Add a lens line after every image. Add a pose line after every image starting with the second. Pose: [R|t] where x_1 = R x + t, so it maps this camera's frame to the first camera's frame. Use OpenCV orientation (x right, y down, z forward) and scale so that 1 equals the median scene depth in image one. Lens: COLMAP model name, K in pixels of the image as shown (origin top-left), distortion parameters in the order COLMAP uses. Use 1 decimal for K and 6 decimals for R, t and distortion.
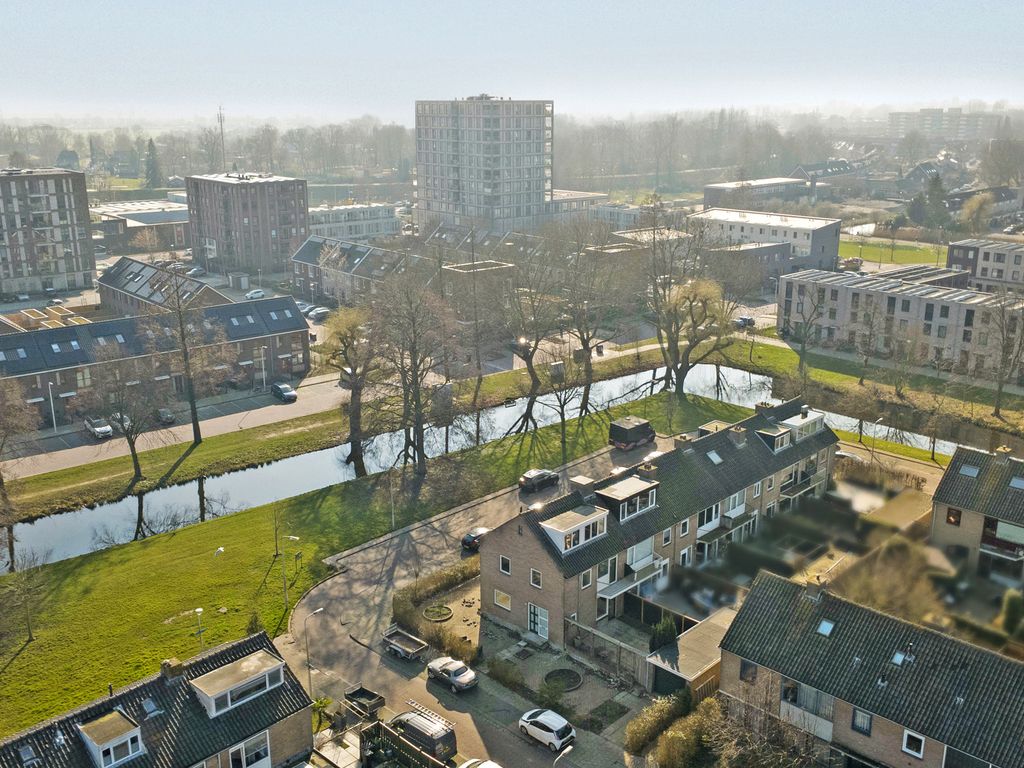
lens RADIAL K [[989.5, 0, 512.0], [0, 989.5, 384.0], [0, 0, 1]] dist [0.007512, -0.014973]
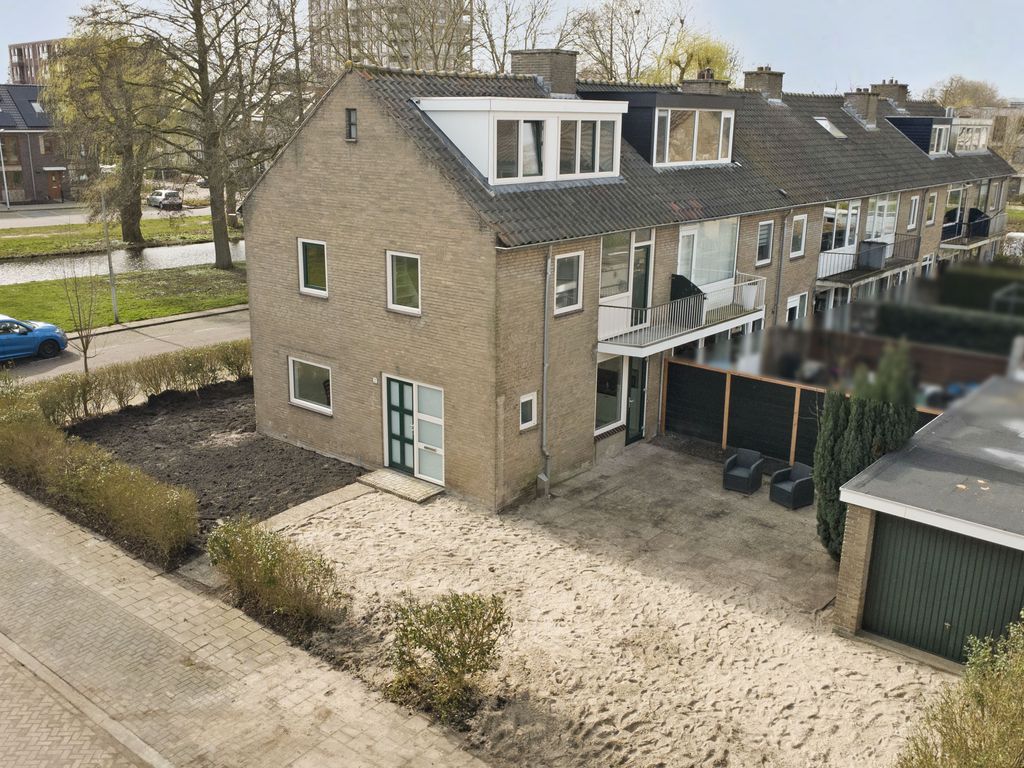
lens RADIAL K [[962.5, 0, 512.0], [0, 962.5, 384.0], [0, 0, 1]] dist [0.000450, 0.001352]
pose [[0.996784, -0.005372, 0.079953, 0.032010], [0.005746, 0.999974, -0.004447, 0.218225], [-0.079927, 0.004893, 0.996789, 0.668018]]
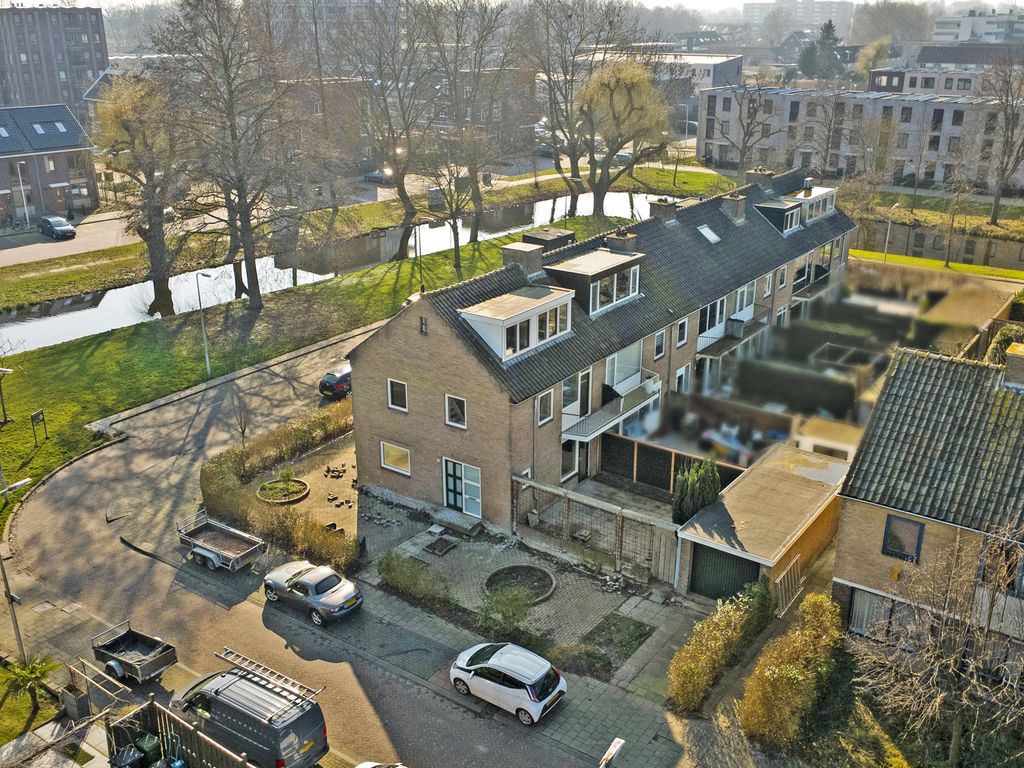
lens RADIAL K [[989.5, 0, 512.0], [0, 989.5, 384.0], [0, 0, 1]] dist [0.007512, -0.014973]
pose [[0.988910, -0.051303, 0.139375, -0.020334], [0.040035, 0.995788, 0.082482, 0.129948], [-0.143020, -0.075987, 0.986799, 0.426453]]
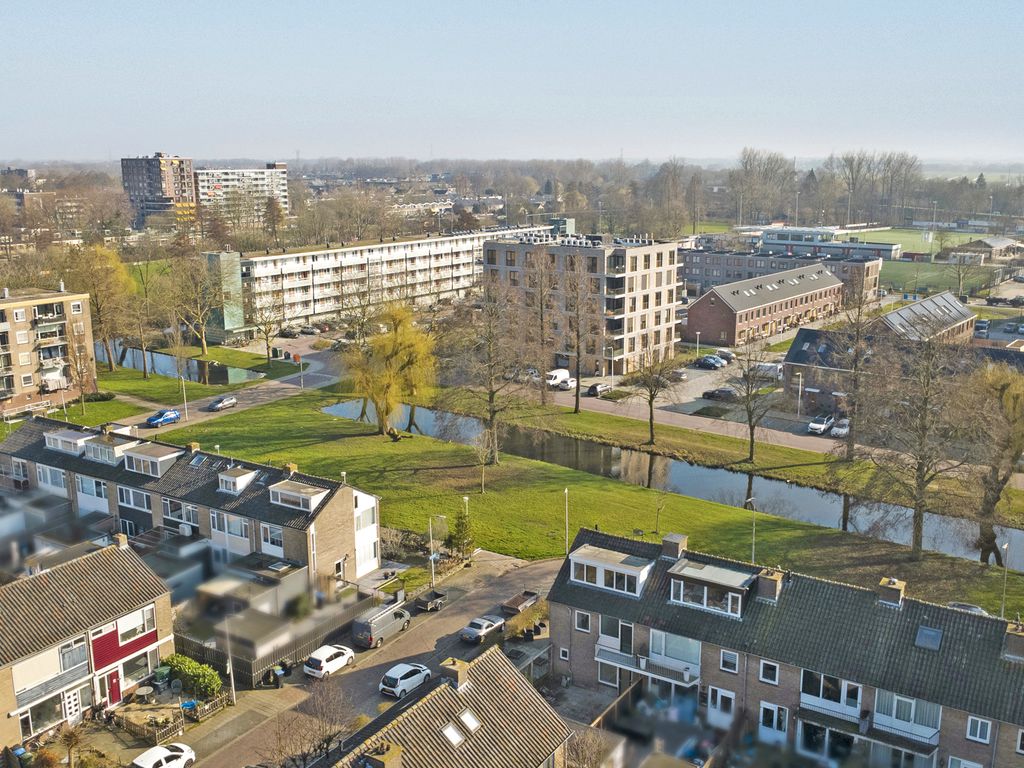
lens RADIAL K [[989.5, 0, 512.0], [0, 989.5, 384.0], [0, 0, 1]] dist [0.007512, -0.014973]
pose [[0.194080, 0.216113, -0.956885, 0.832927], [-0.264810, 0.950762, 0.161020, -0.128584], [0.944568, 0.222142, 0.241752, 0.641696]]
